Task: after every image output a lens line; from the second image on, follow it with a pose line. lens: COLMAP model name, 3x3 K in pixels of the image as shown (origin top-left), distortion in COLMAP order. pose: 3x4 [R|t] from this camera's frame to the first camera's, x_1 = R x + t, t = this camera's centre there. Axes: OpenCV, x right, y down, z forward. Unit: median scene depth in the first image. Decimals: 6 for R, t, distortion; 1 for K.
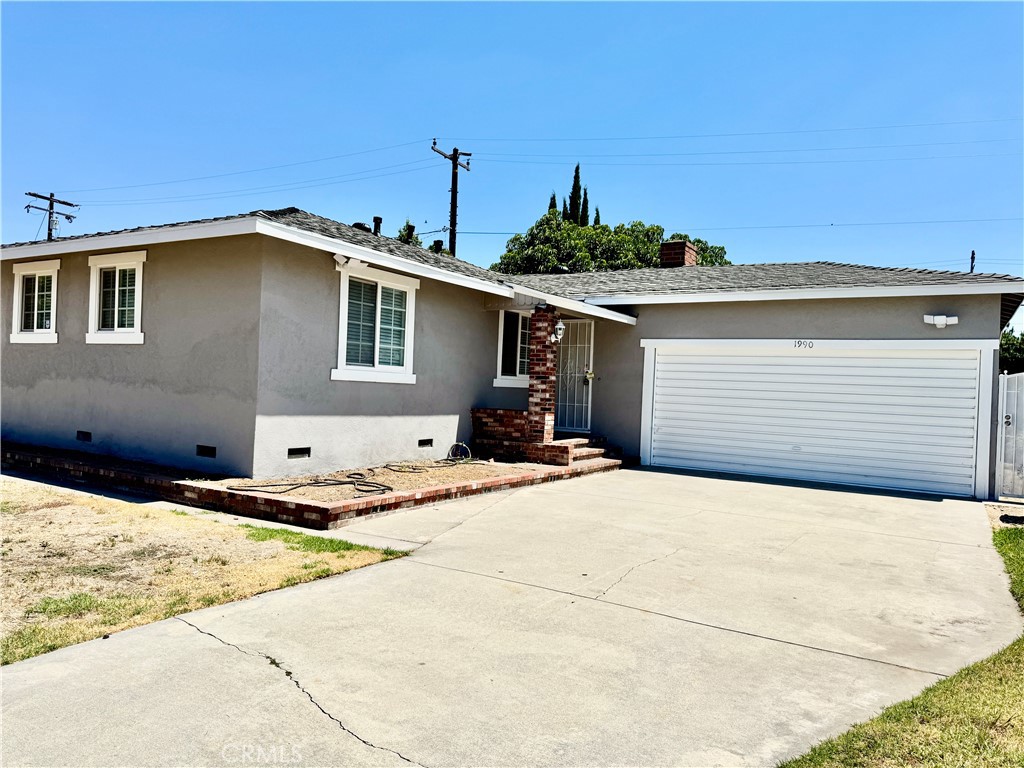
lens RADIAL K [[720.6, 0, 512.7], [0, 720.6, 383.2], [0, 0, 1]] dist [0.066939, -0.086393]
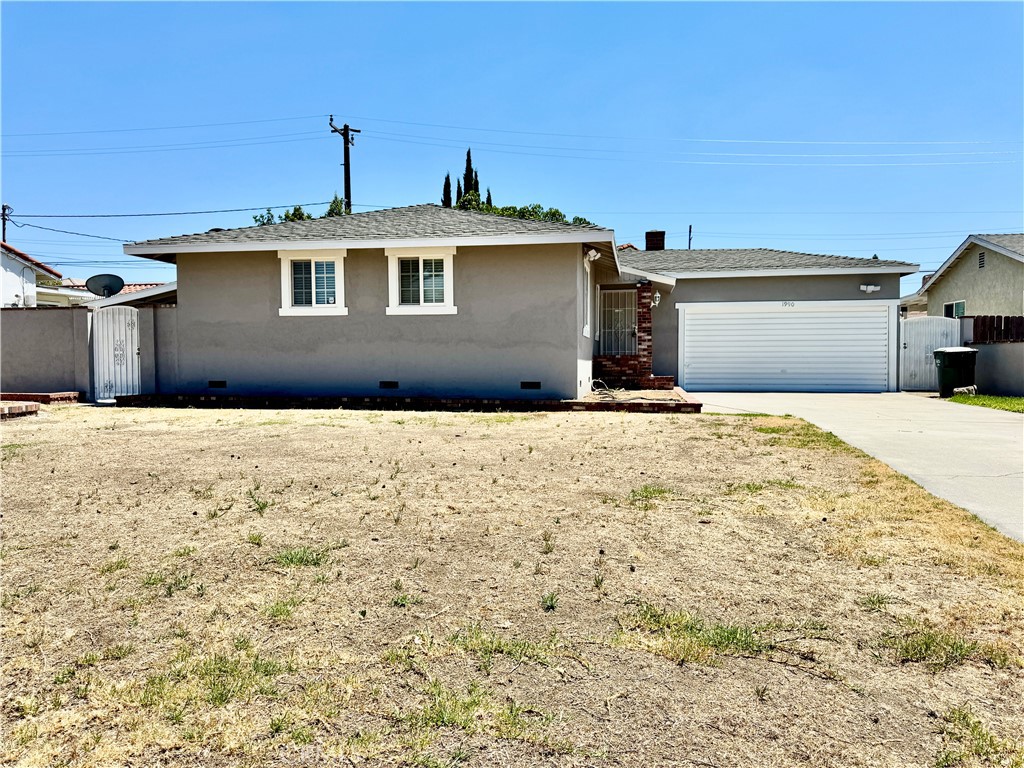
lens RADIAL K [[720.6, 0, 515.0], [0, 720.6, 386.6], [0, 0, 1]] dist [0.066939, -0.086393]
pose [[0.933252, -0.059757, 0.354217, -0.728661], [0.040574, 0.997292, 0.061345, 0.003421], [-0.356923, -0.042879, 0.933149, -0.266446]]
